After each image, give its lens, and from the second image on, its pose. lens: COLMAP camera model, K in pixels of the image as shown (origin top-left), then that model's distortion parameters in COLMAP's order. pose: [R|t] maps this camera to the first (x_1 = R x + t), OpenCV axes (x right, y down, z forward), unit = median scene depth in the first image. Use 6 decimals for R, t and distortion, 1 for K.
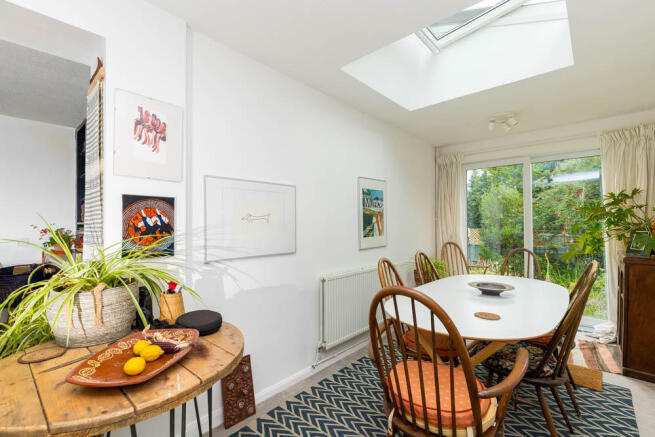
lens RADIAL K [[298.7, 0, 328.7], [0, 298.7, 219.4], [0, 0, 1]] dist [0.000217, -0.000102]
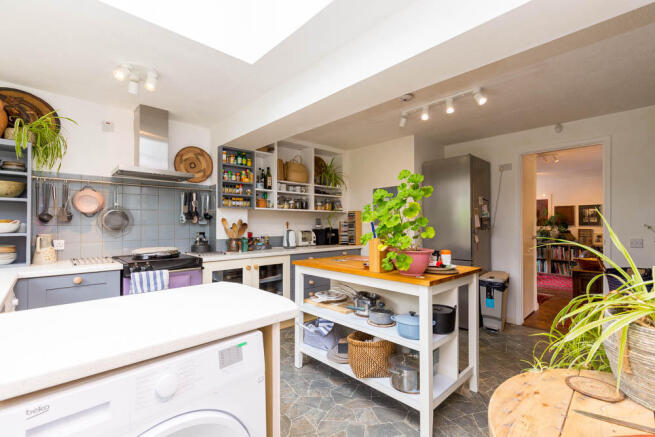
lens RADIAL K [[298.7, 0, 328.5], [0, 298.7, 221.3], [0, 0, 1]] dist [0.000217, -0.000102]
pose [[-0.083478, -0.006310, -0.996490, -0.106401], [0.018683, 0.999794, -0.007896, 0.004988], [0.996334, -0.019276, -0.083343, 0.375987]]
